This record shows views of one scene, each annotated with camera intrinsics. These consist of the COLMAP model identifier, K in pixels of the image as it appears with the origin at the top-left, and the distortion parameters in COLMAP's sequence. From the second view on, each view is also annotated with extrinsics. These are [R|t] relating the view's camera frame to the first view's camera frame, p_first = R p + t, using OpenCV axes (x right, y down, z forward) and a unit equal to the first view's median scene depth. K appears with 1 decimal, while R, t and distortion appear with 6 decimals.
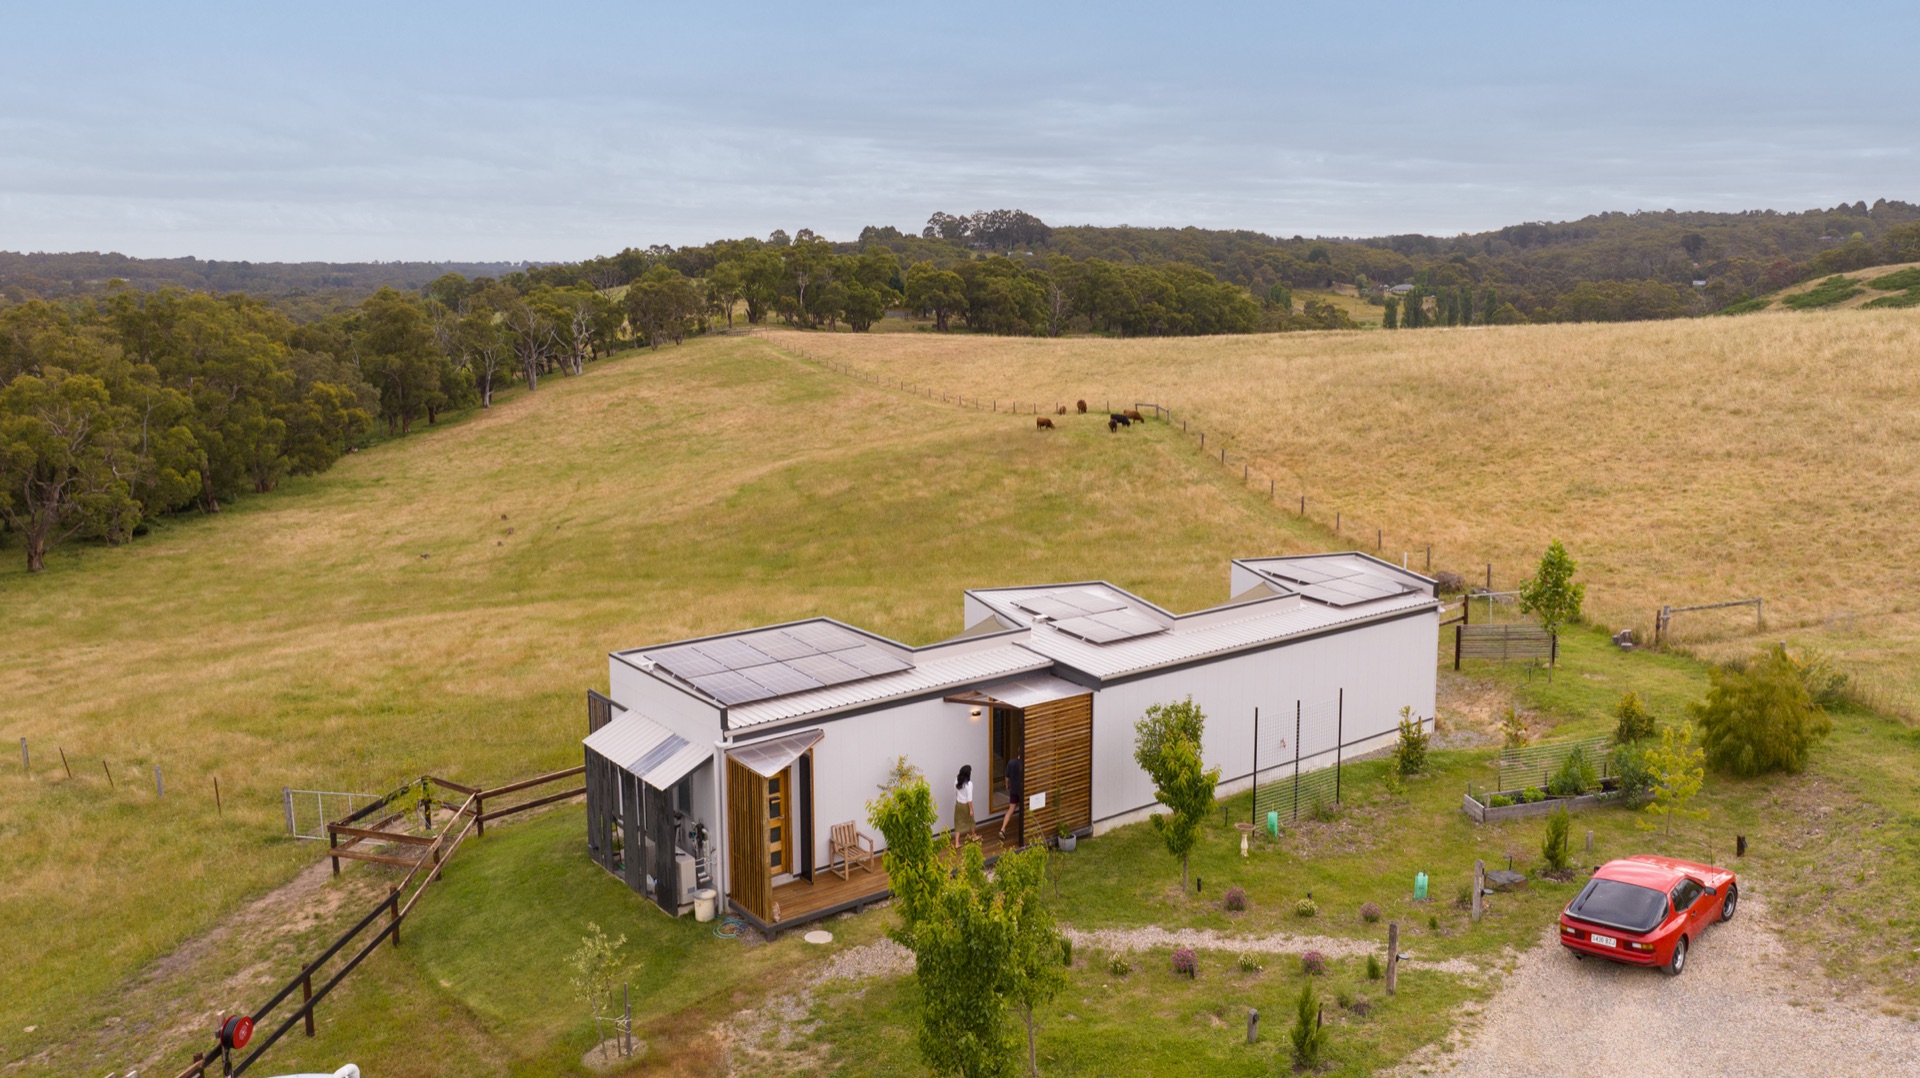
lens RADIAL K [[1471.9, 0, 988.5], [0, 1471.9, 482.8], [0, 0, 1]] dist [-0.010356, -0.027106]
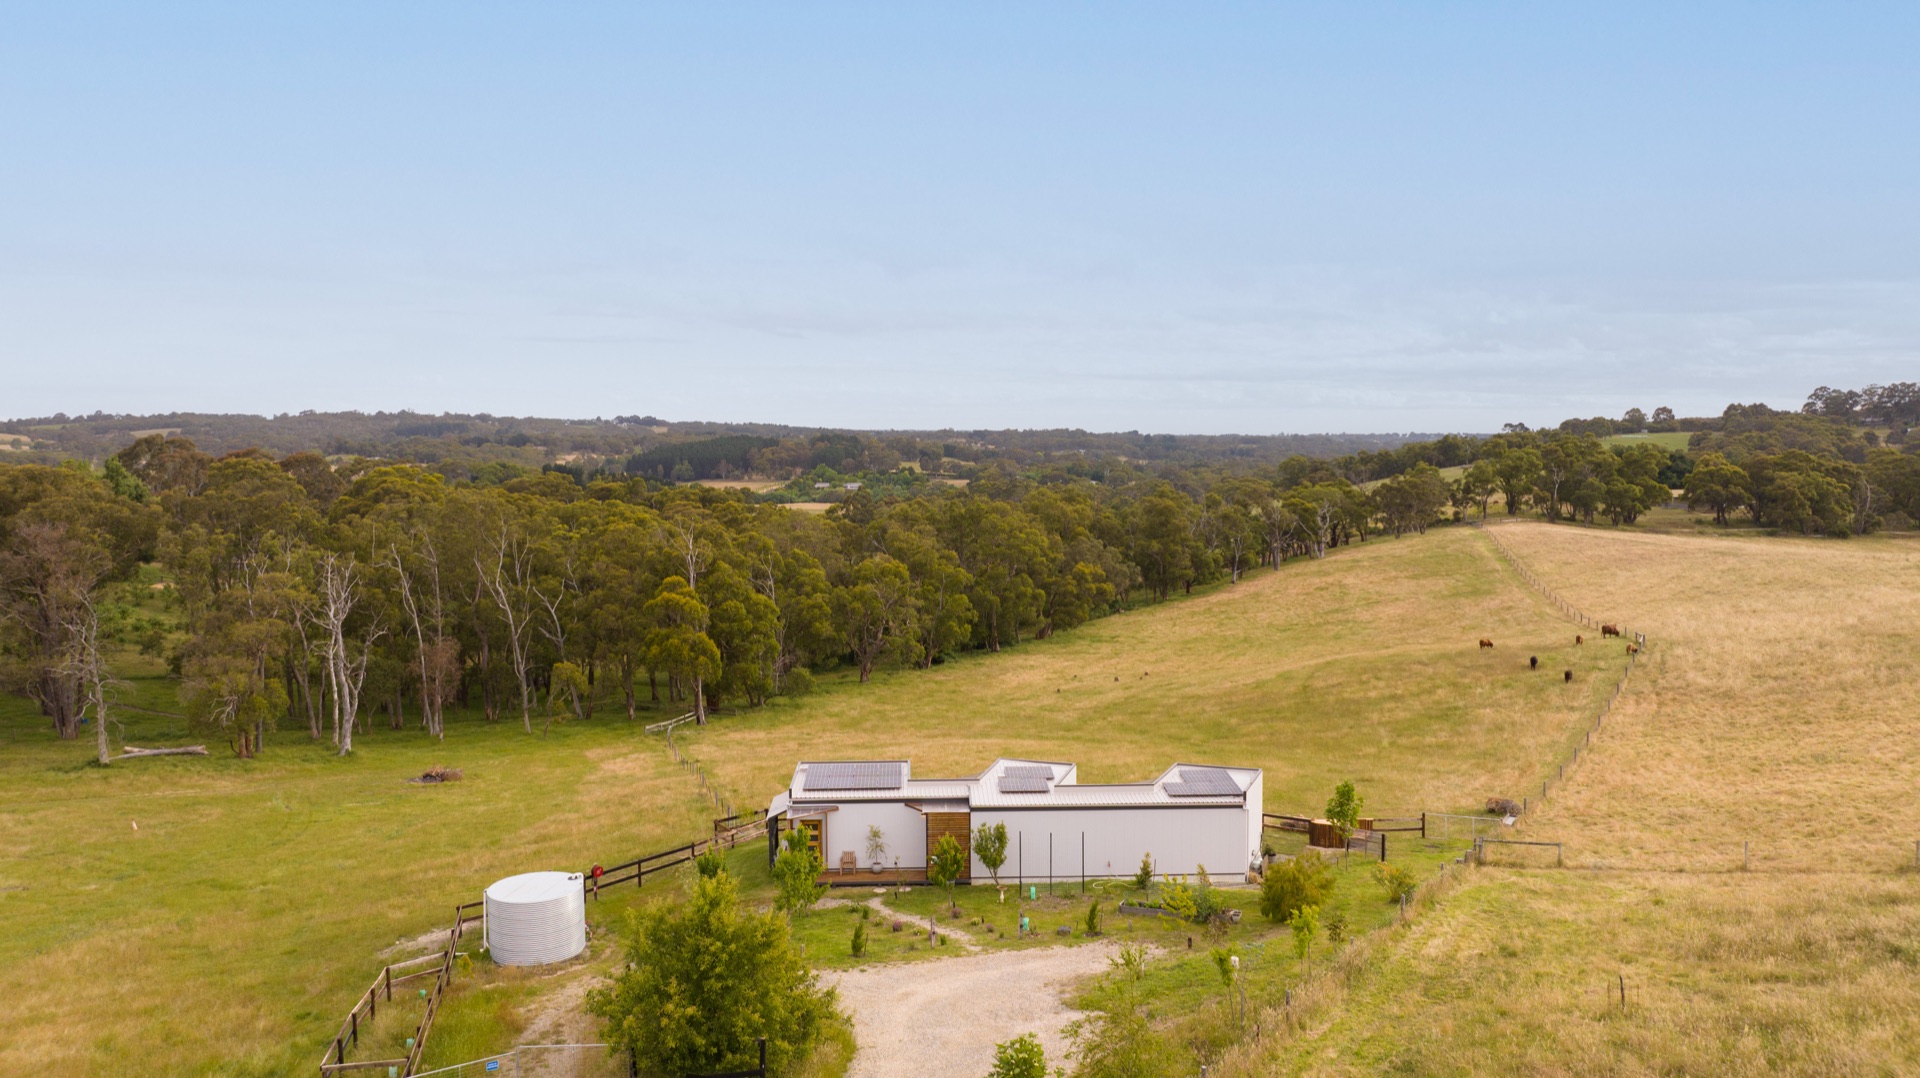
lens RADIAL K [[1340.7, 0, 960.0], [0, 1340.7, 539.0], [0, 0, 1]] dist [-0.018441, -0.005158]
pose [[0.811606, 0.039568, -0.582864, 0.231446], [-0.081032, 0.995684, -0.045241, -0.031041], [0.578558, 0.083948, 0.811309, -0.113205]]
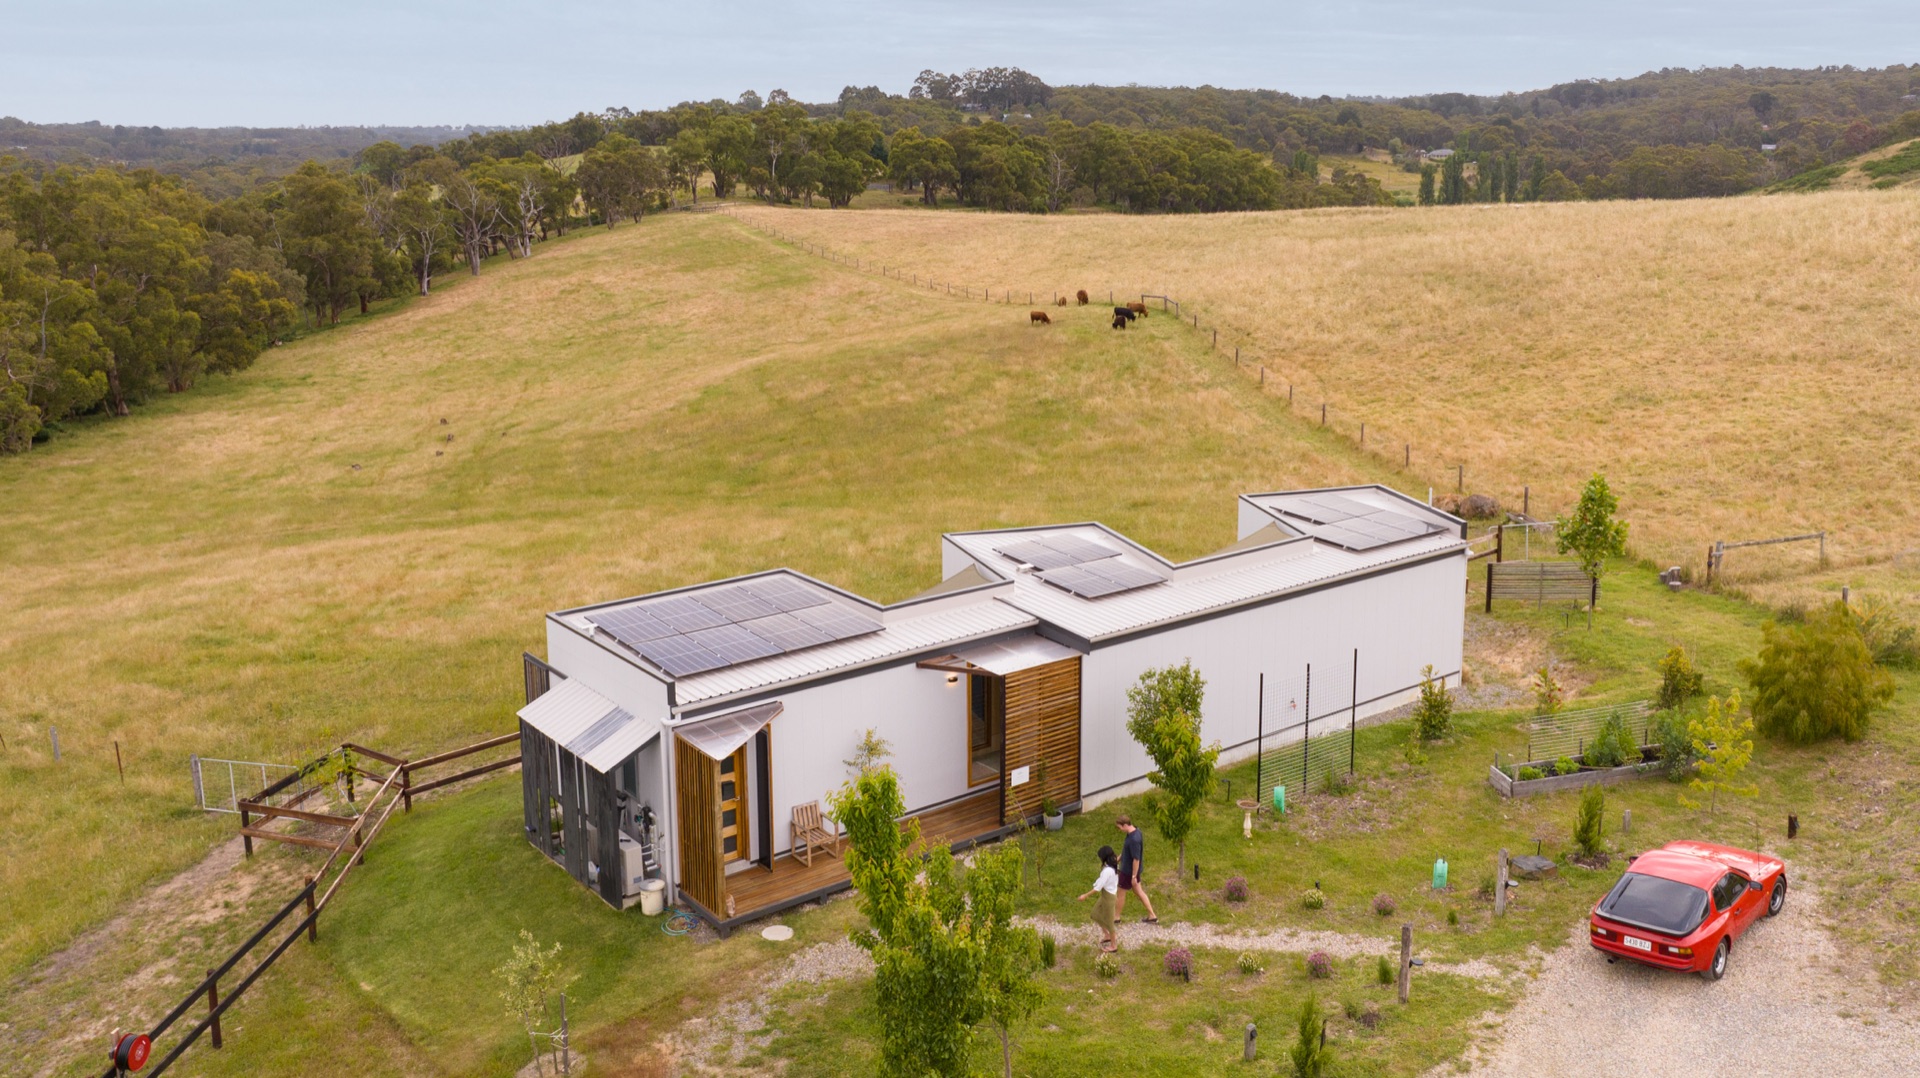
lens RADIAL K [[1624.9, 0, 991.6], [0, 1624.9, 422.0], [0, 0, 1]] dist [-0.013498, -0.018604]
pose [[0.999982, -0.003460, 0.004859, 0.002307], [0.003302, 0.999477, 0.032163, -0.006802], [-0.004968, -0.032147, 0.999471, 0.001331]]
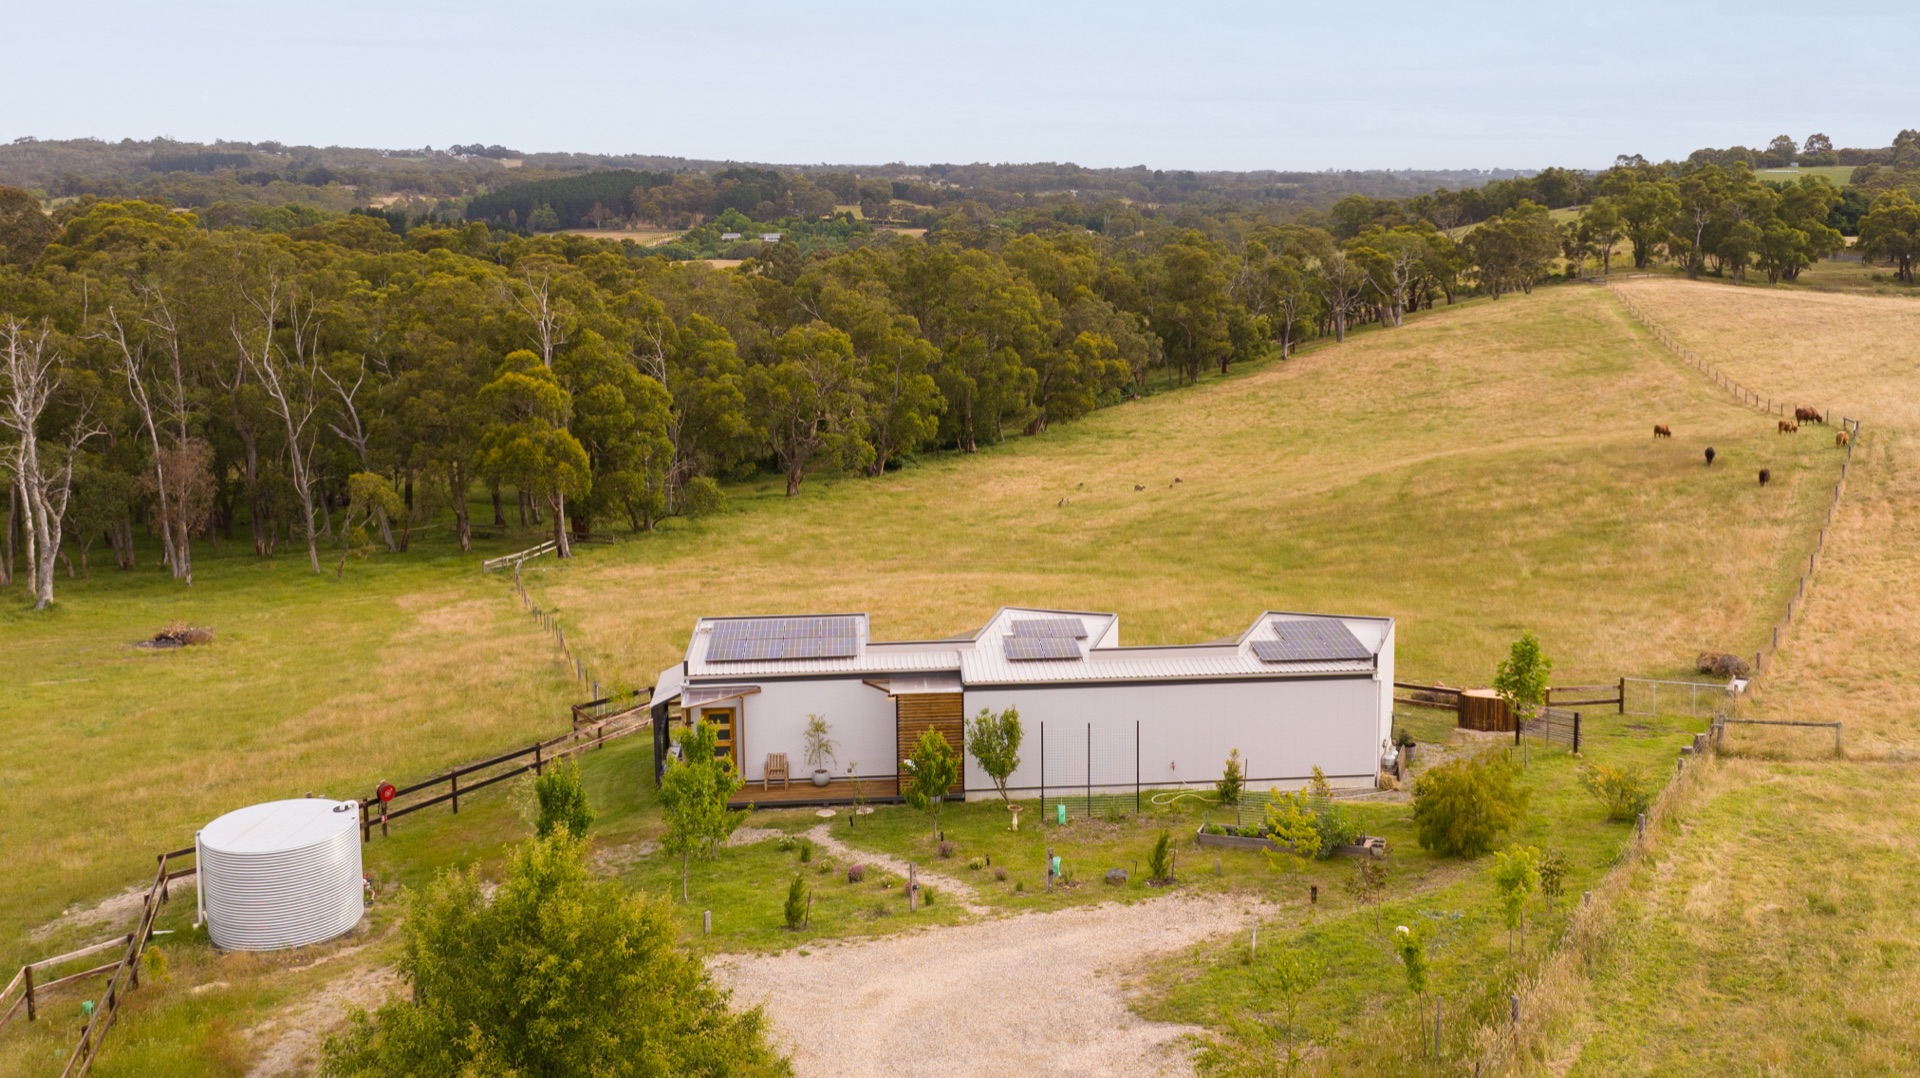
lens RADIAL K [[1748.7, 0, 1026.1], [0, 1748.7, 403.2], [0, 0, 1]] dist [-0.006843, -0.035759]
pose [[0.847309, 0.064856, -0.527126, 0.193001], [-0.073678, 0.997273, 0.004271, -0.027066], [0.525965, 0.035219, 0.849777, -0.068500]]
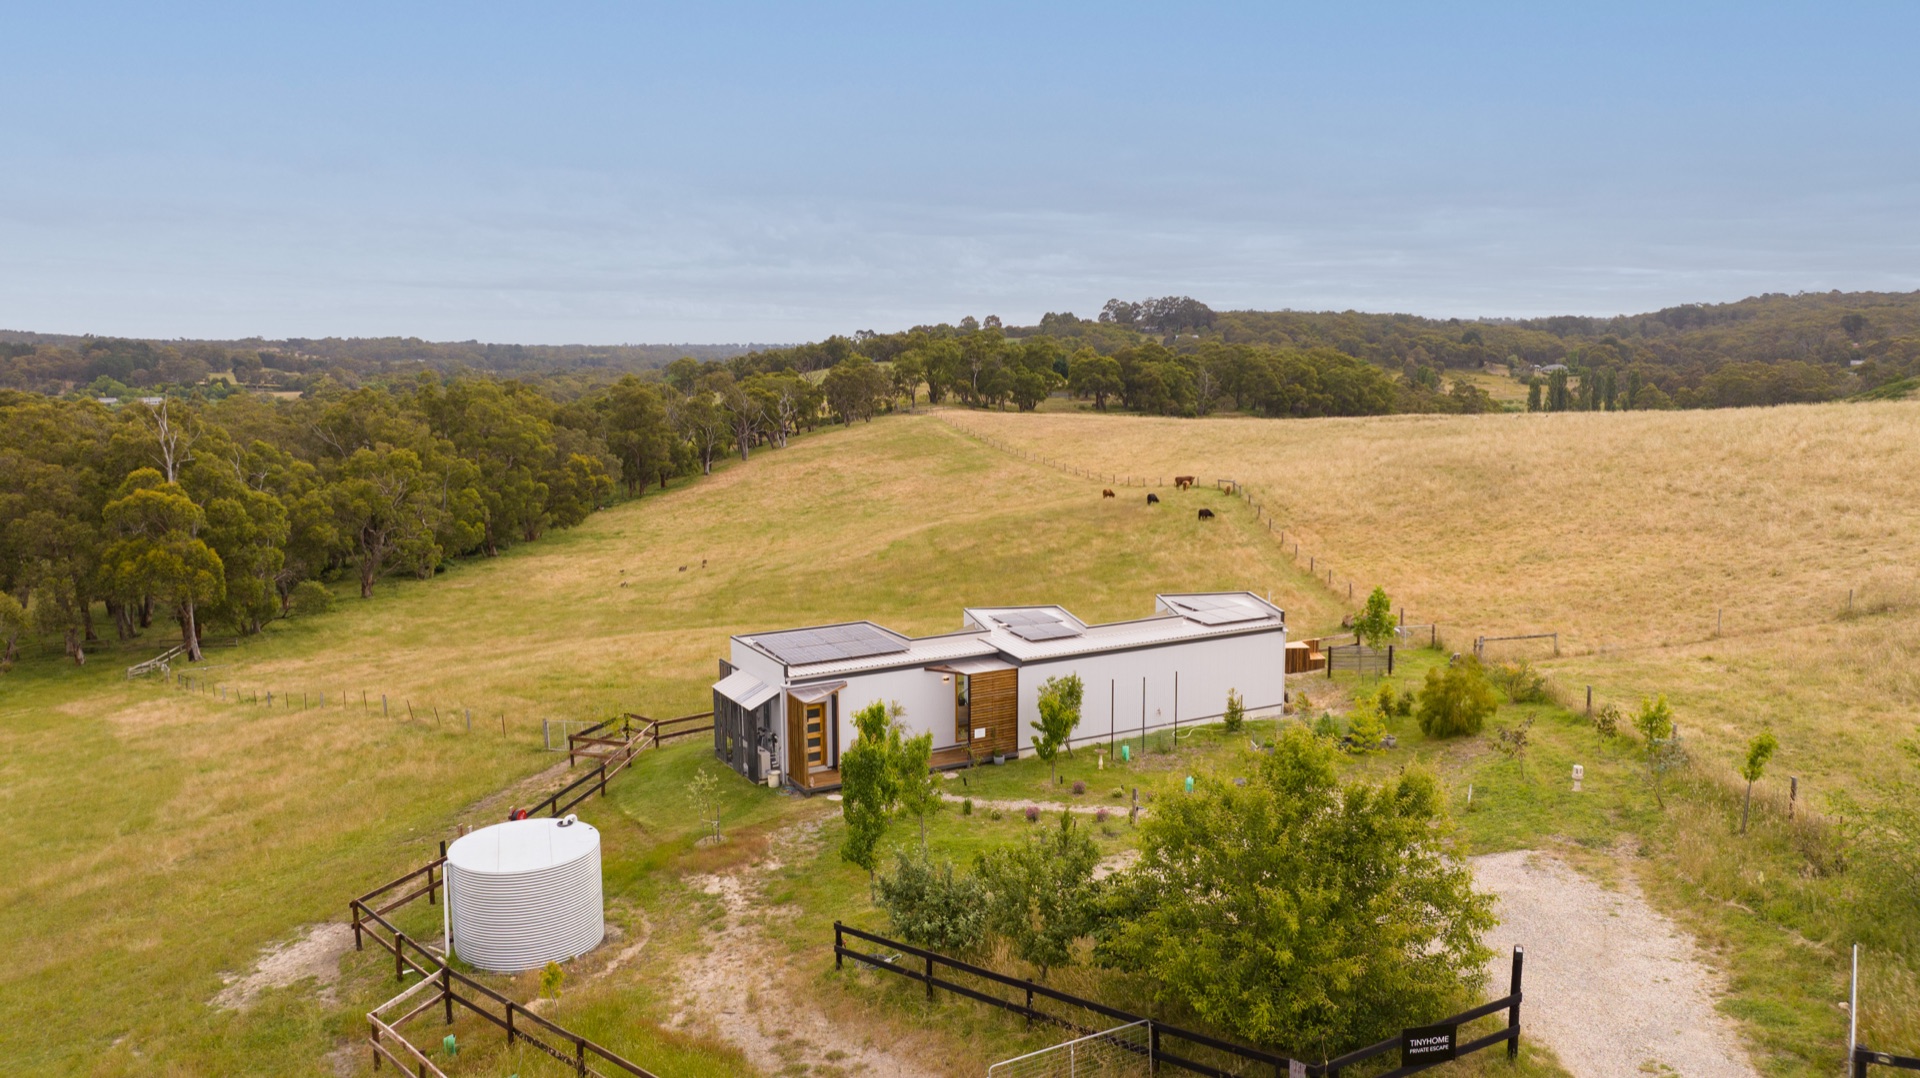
lens RADIAL K [[1340.7, 0, 960.0], [0, 1340.7, 539.0], [0, 0, 1]] dist [-0.018441, -0.005158]
pose [[0.988925, 0.017497, -0.147381, 0.045561], [-0.018069, 0.999834, -0.002539, 0.001057], [0.147312, 0.005174, 0.989076, -0.095649]]
